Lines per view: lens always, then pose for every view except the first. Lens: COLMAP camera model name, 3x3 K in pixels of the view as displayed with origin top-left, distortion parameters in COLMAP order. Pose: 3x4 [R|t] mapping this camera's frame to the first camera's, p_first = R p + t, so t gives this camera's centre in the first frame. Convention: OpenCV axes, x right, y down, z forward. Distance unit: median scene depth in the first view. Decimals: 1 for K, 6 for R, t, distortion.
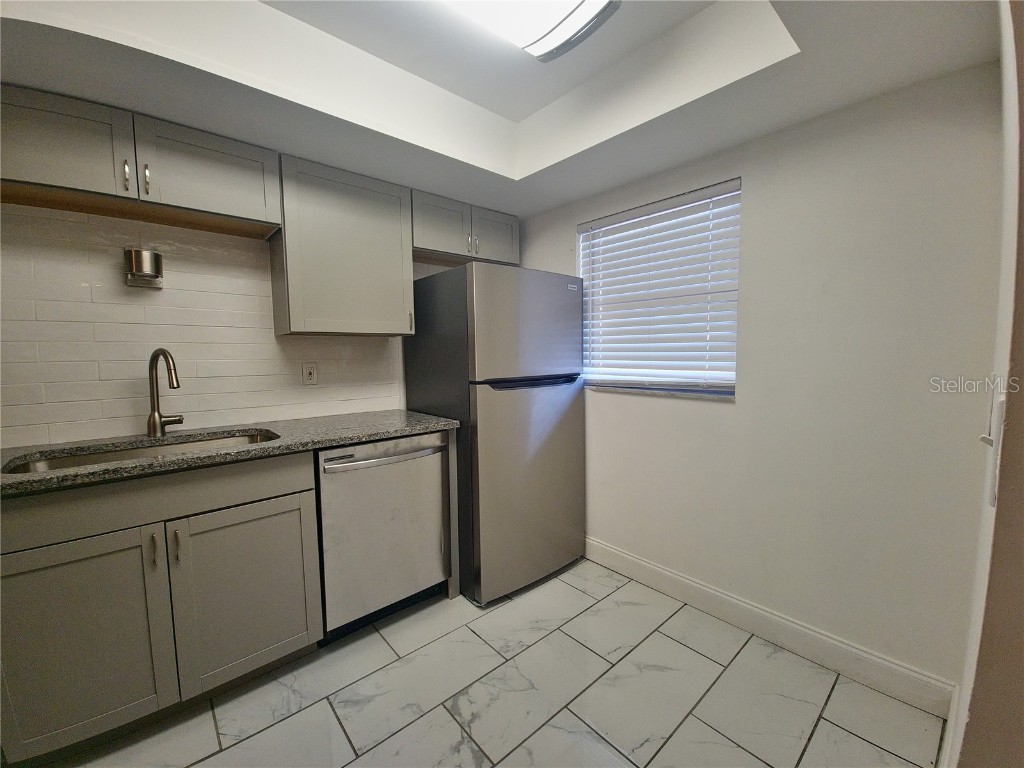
lens RADIAL K [[420.2, 0, 522.7], [0, 420.2, 386.7], [0, 0, 1]] dist [0.000140, -0.000058]
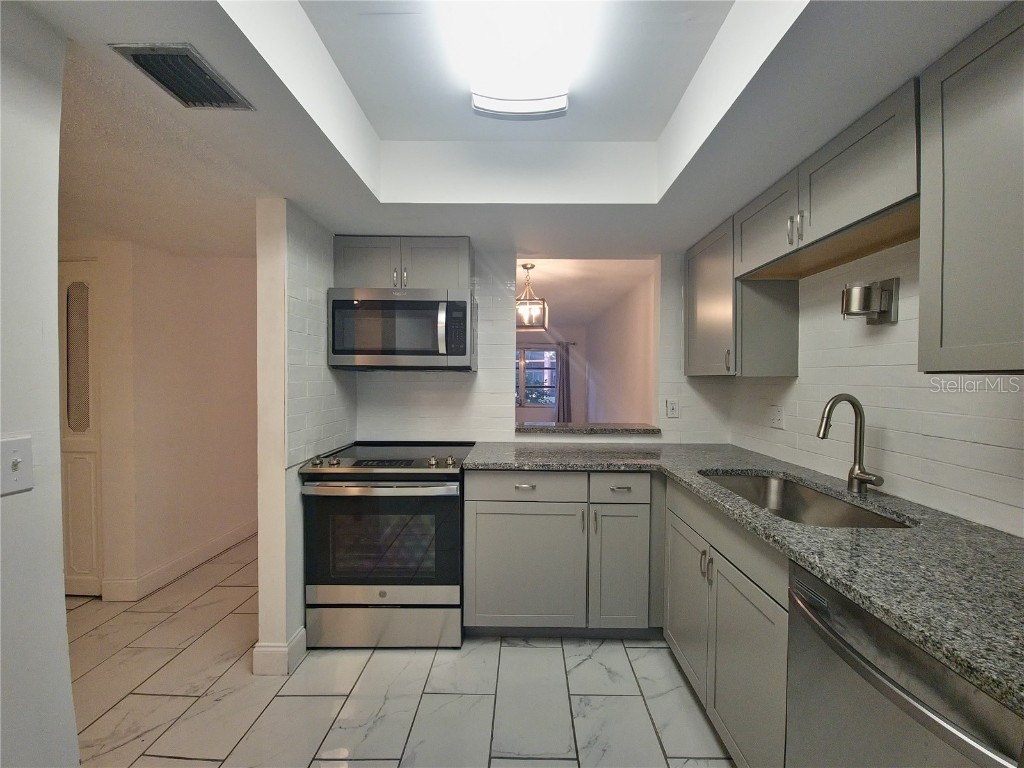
lens RADIAL K [[420.2, 0, 522.7], [0, 420.2, 386.7], [0, 0, 1]] dist [0.000140, -0.000058]
pose [[-0.683567, 0.021172, -0.729581, 0.255243], [-0.063016, 0.994135, 0.087891, -0.138367], [0.727163, 0.106055, -0.678223, 1.078805]]
